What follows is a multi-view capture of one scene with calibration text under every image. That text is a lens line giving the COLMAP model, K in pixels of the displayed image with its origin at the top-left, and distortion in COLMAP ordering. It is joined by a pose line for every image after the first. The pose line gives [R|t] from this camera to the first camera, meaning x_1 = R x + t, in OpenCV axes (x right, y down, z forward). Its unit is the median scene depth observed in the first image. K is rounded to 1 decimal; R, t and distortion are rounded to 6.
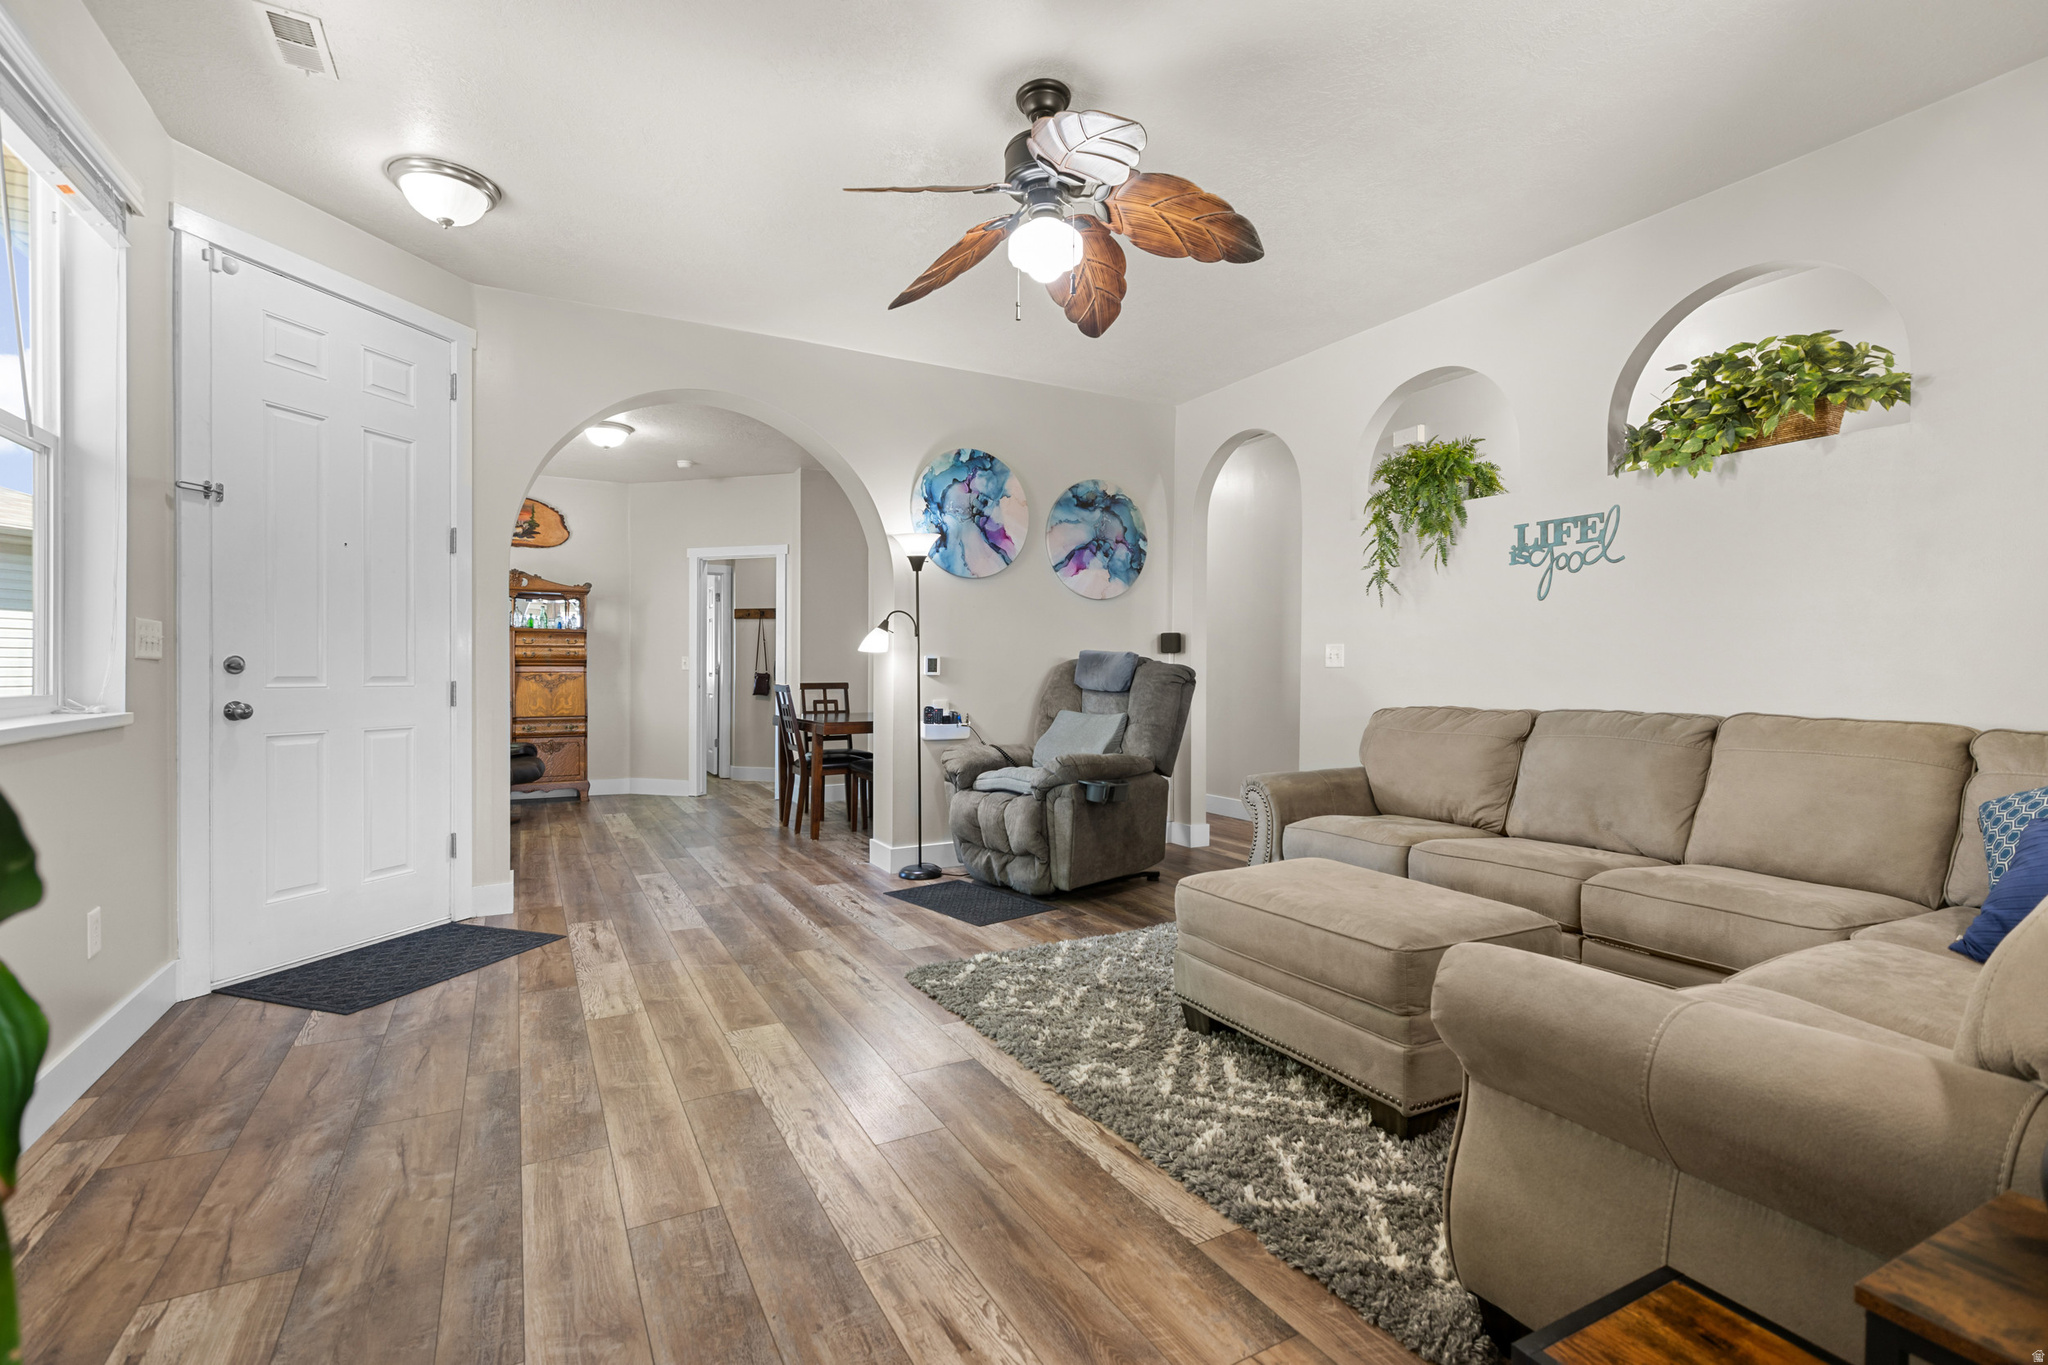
lens RADIAL K [[934.0, 0, 1017.6], [0, 934.0, 690.4], [0, 0, 1]] dist [0.006097, -0.001509]
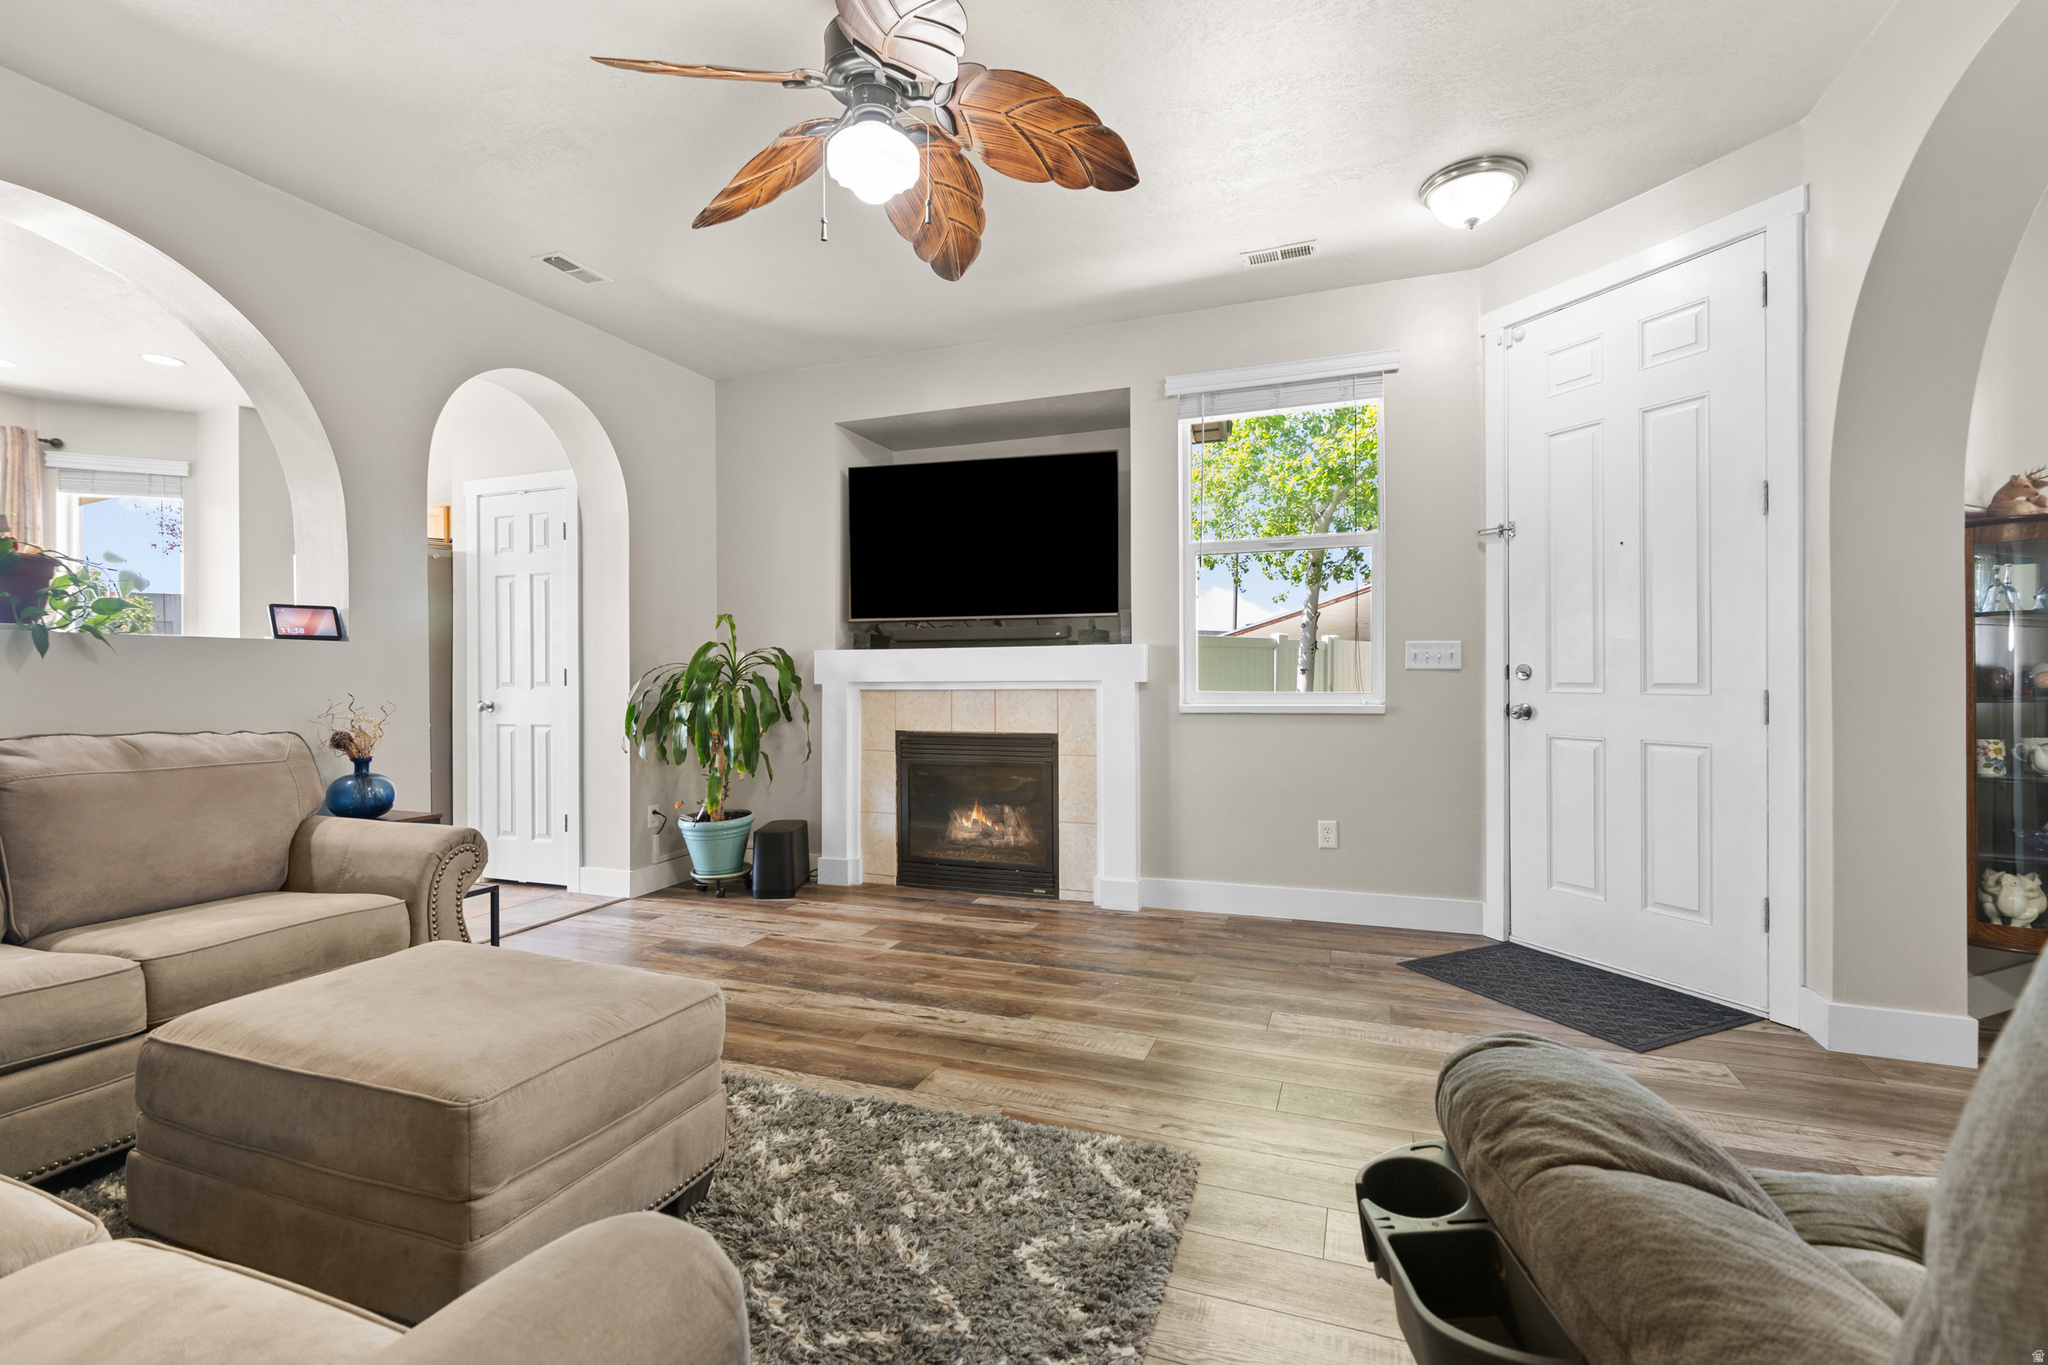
lens RADIAL K [[934.0, 0, 1014.6], [0, 934.0, 673.1], [0, 0, 1]] dist [0.006097, -0.001509]
pose [[-0.764062, -0.001192, -0.645141, 0.292765], [-0.010274, 0.999894, 0.010321, -0.022856], [0.645061, 0.014514, -0.763994, 1.077925]]
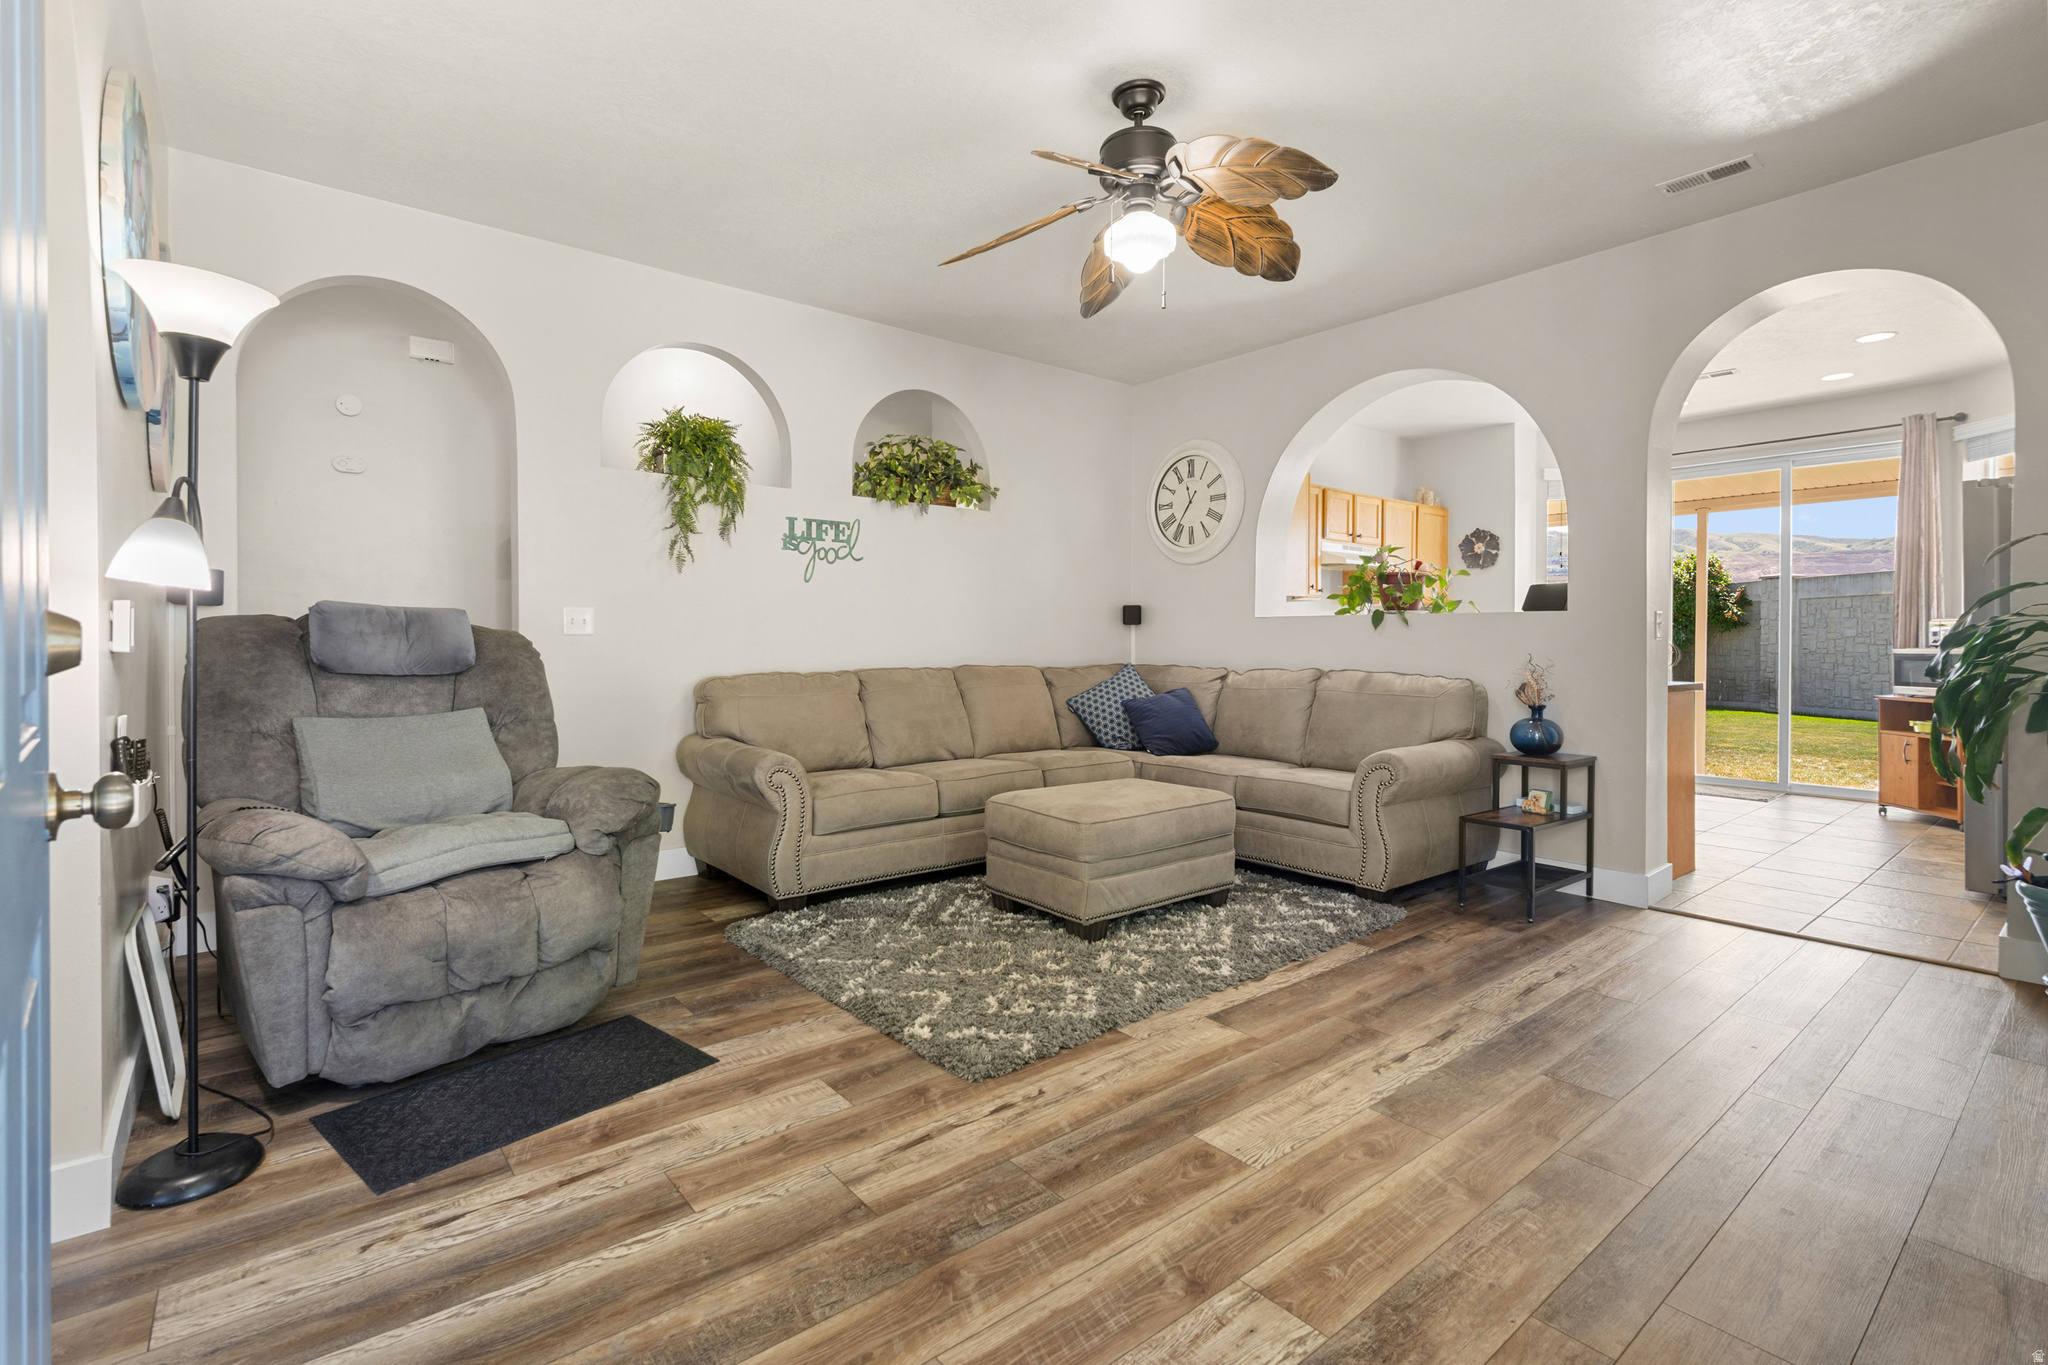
lens RADIAL K [[934.0, 0, 1020.4], [0, 934.0, 639.5], [0, 0, 1]] dist [0.006097, -0.001509]
pose [[-0.183616, -0.007338, 0.982971, -0.624790], [0.016298, 0.999812, 0.010508, -0.025375], [-0.982863, 0.017950, -0.183462, 0.838773]]
